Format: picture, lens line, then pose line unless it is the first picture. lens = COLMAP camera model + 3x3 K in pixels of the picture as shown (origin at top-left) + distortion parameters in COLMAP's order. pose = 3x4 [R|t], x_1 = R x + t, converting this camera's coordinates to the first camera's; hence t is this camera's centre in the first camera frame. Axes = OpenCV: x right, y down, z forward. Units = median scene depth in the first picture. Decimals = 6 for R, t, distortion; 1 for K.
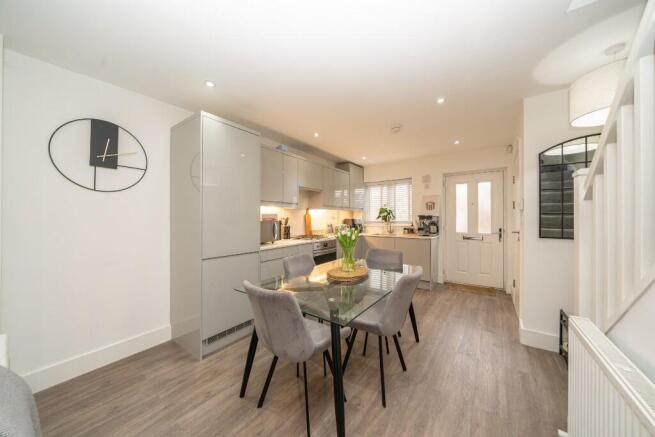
lens RADIAL K [[224.7, 0, 325.9], [0, 224.7, 218.1], [0, 0, 1]] dist [0.000583, 0.000005]
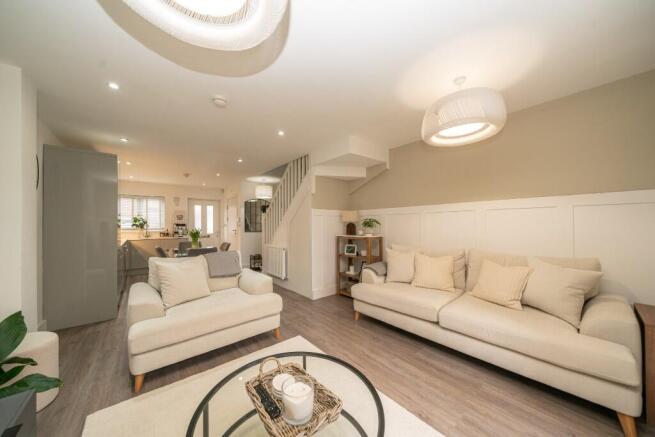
lens RADIAL K [[224.7, 0, 325.9], [0, 224.7, 221.9], [0, 0, 1]] dist [0.000583, 0.000005]
pose [[0.246602, 0.004149, 0.969108, -0.773893], [0.003367, 0.999981, -0.005138, -0.012482], [-0.969111, 0.004530, 0.246584, -0.346018]]
